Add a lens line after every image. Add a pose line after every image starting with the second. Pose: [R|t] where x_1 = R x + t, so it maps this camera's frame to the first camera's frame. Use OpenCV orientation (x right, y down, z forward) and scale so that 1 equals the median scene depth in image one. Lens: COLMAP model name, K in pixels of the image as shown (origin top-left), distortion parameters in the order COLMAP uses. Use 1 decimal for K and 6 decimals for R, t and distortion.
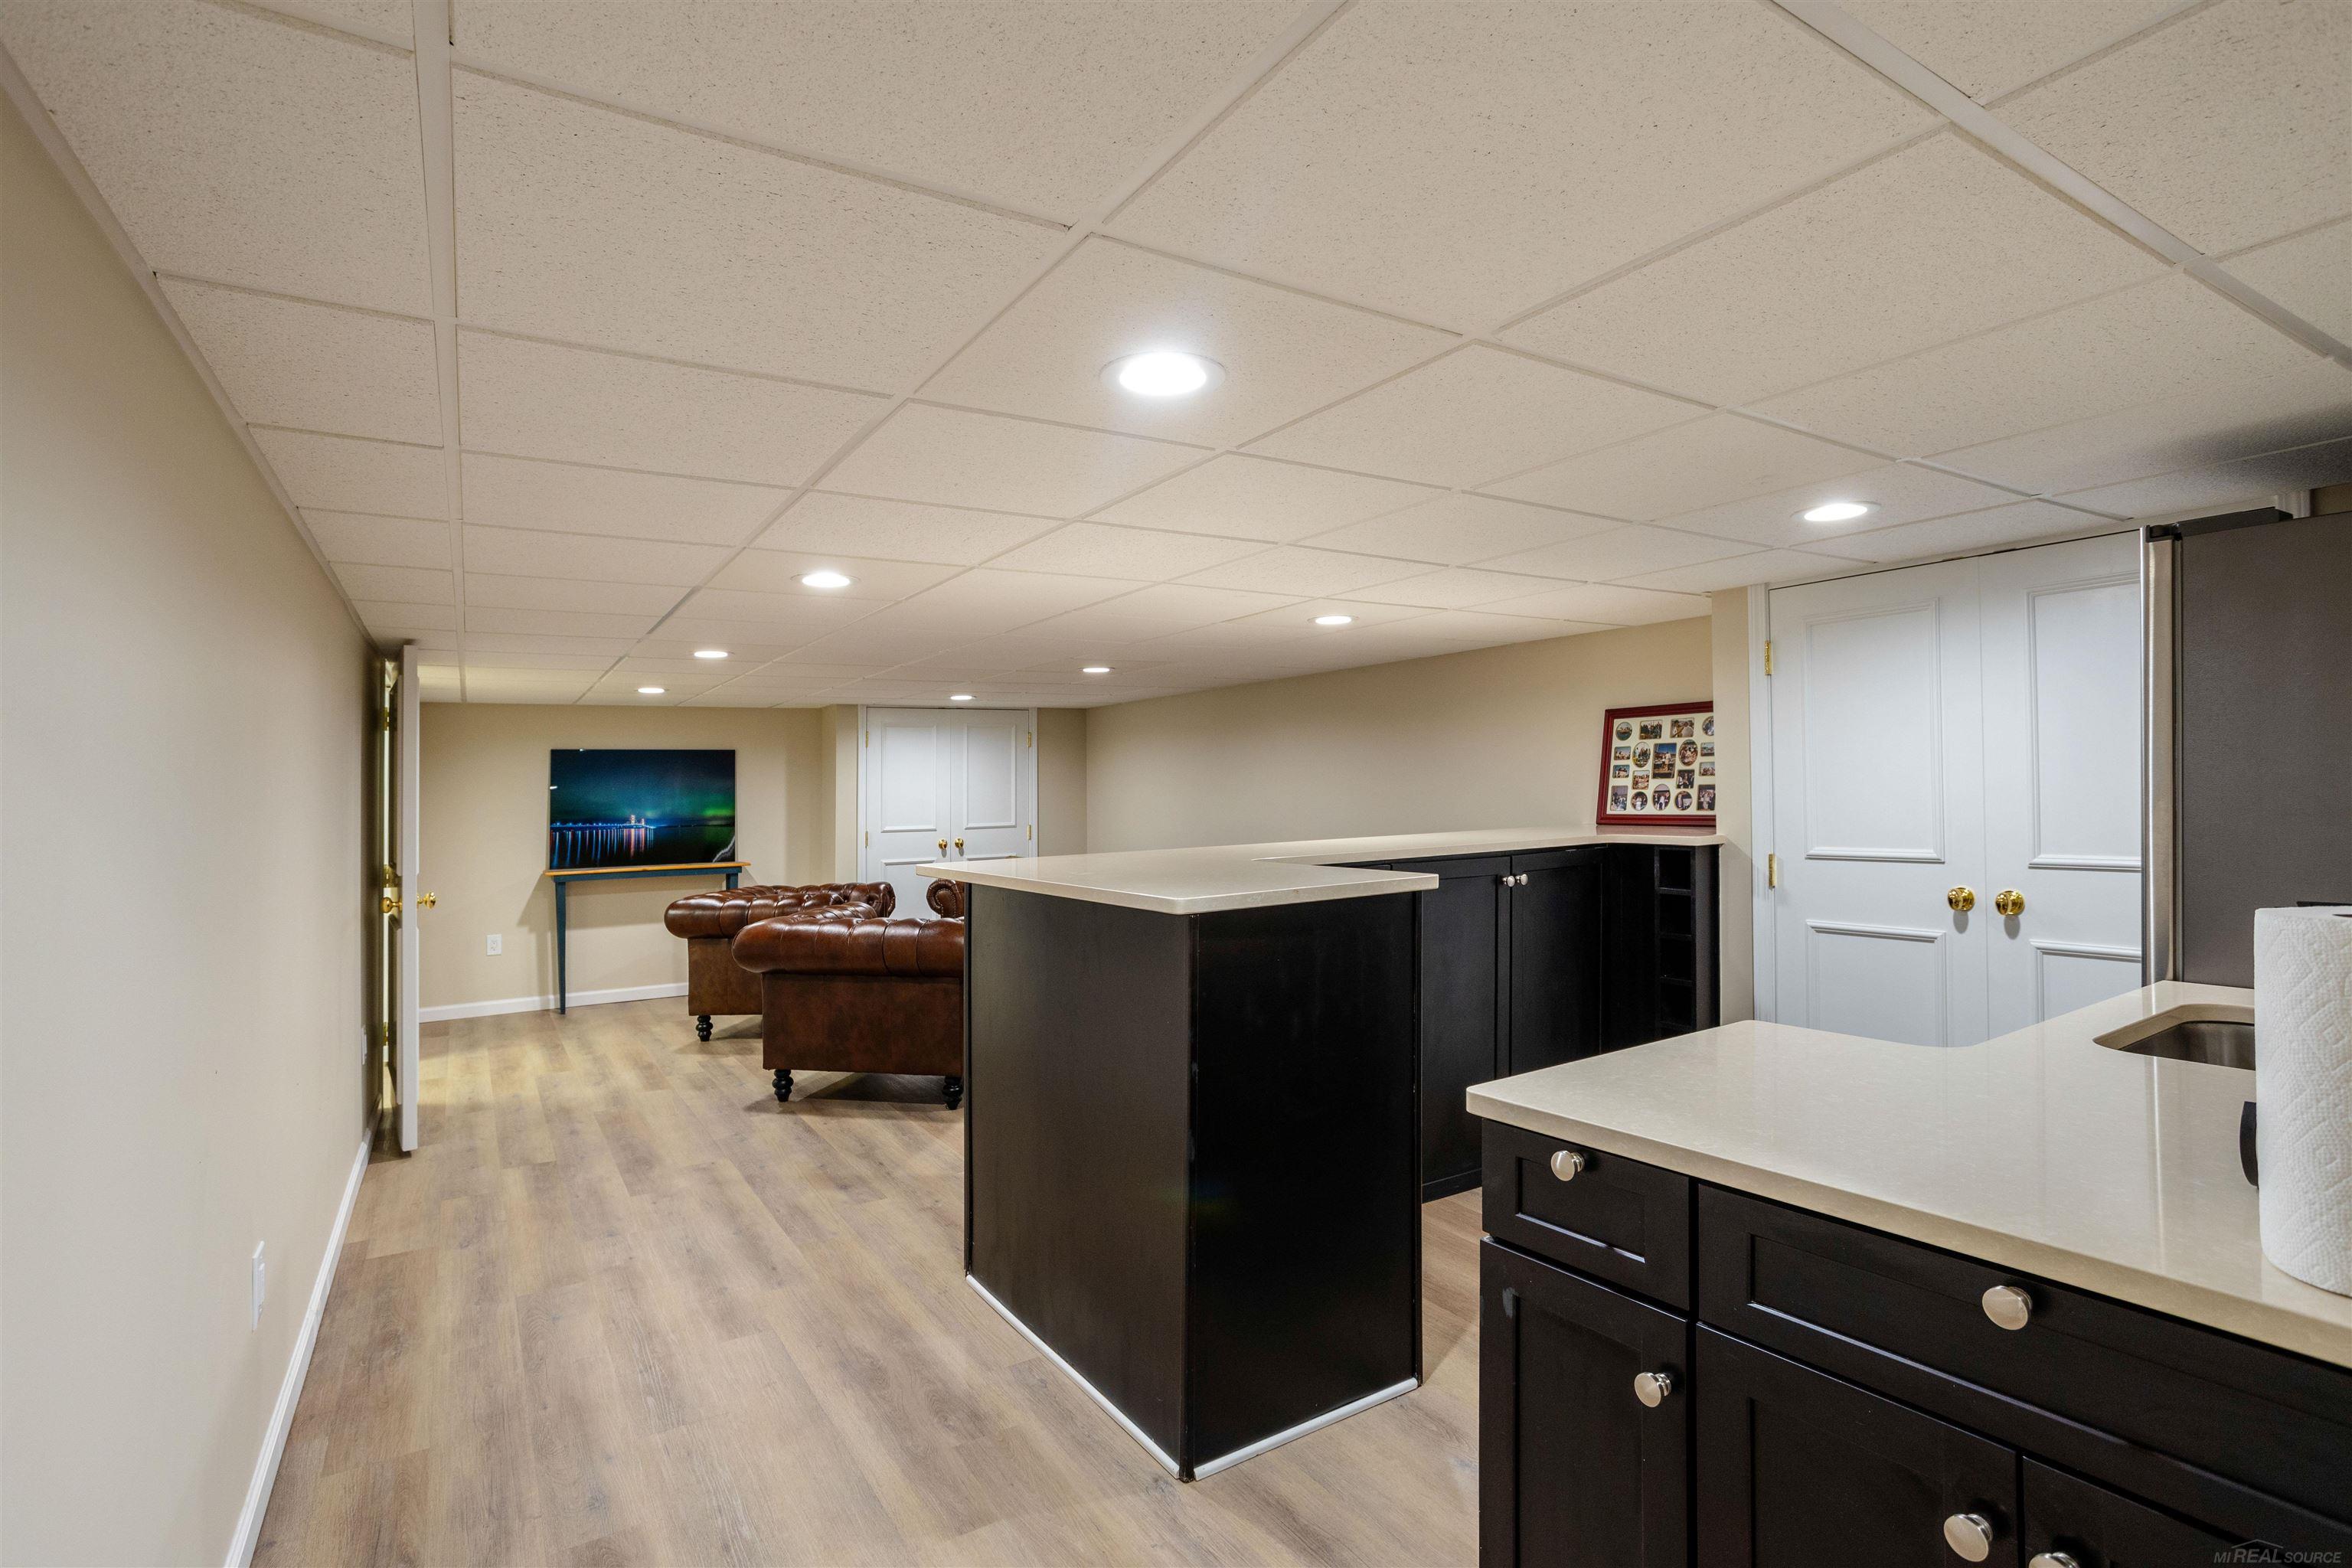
lens RADIAL K [[1123.2, 0, 1192.4], [0, 1123.2, 777.4], [0, 0, 1]] dist [0.001506, 0.000569]
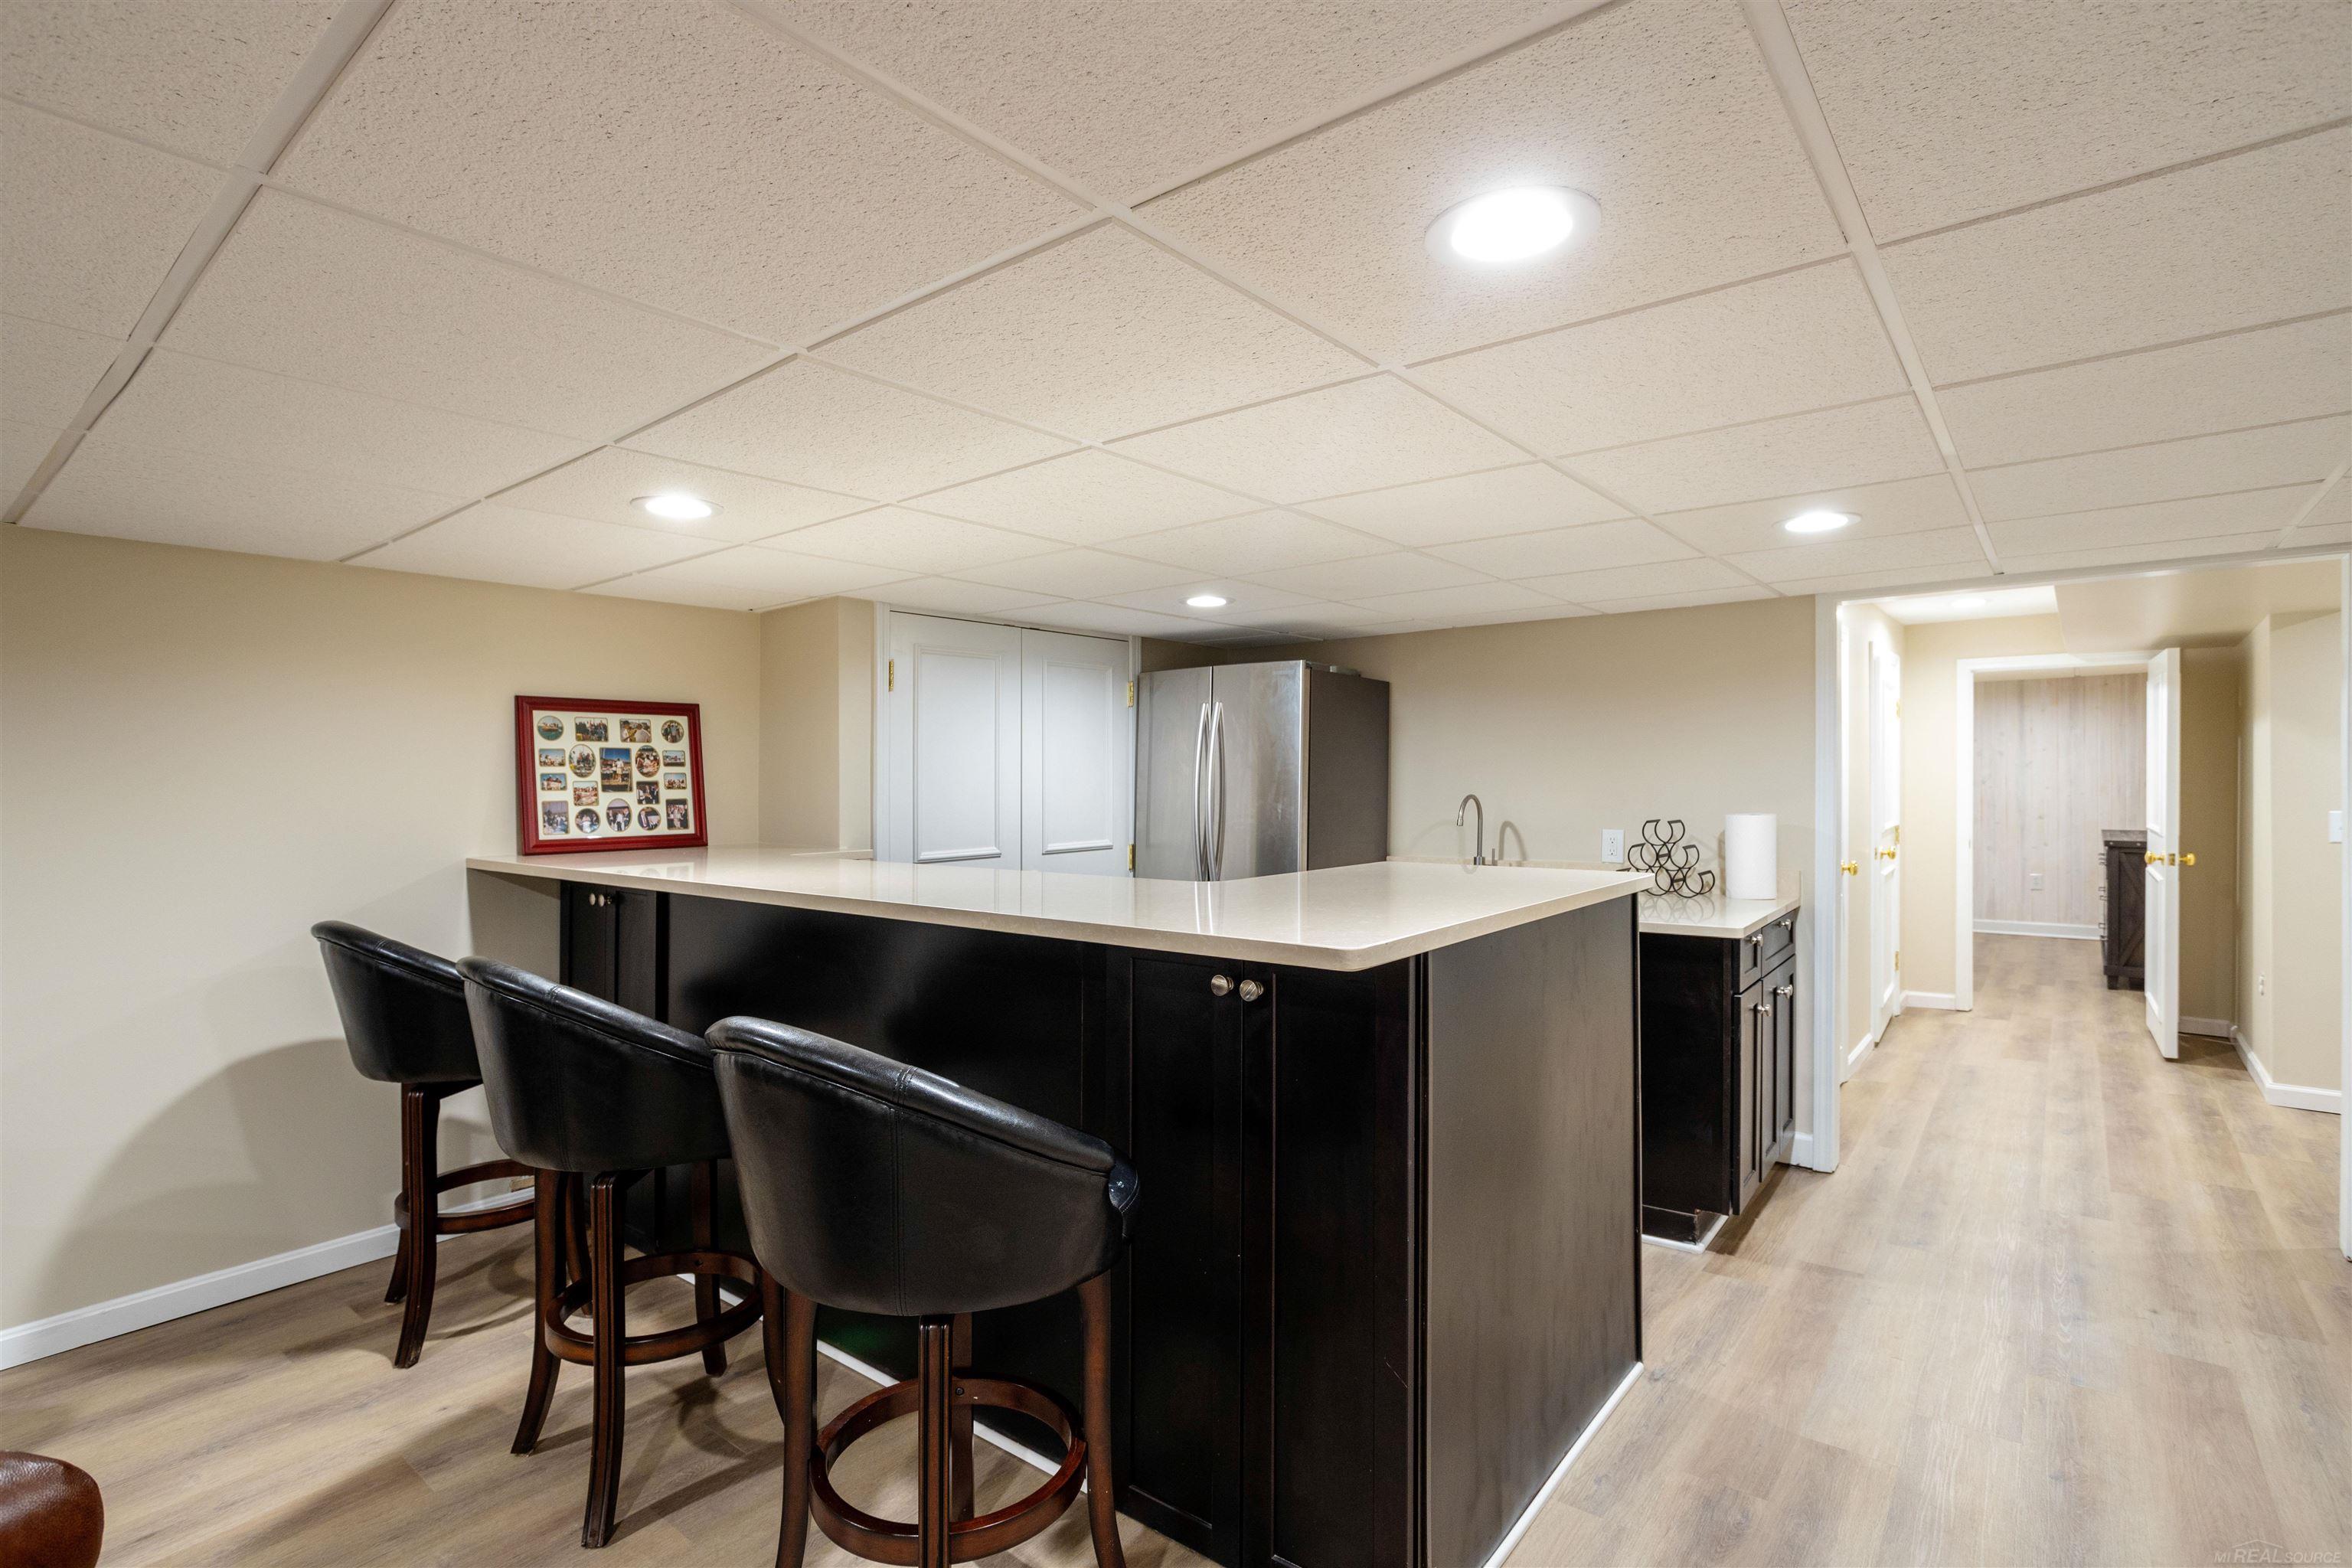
lens RADIAL K [[1123.2, 0, 1192.4], [0, 1123.2, 777.4], [0, 0, 1]] dist [0.001506, 0.000569]
pose [[-0.309073, 0.033856, 0.950435, -0.471216], [0.014337, 0.999418, -0.030939, 0.021417], [-0.950930, 0.004064, -0.309379, 0.855478]]
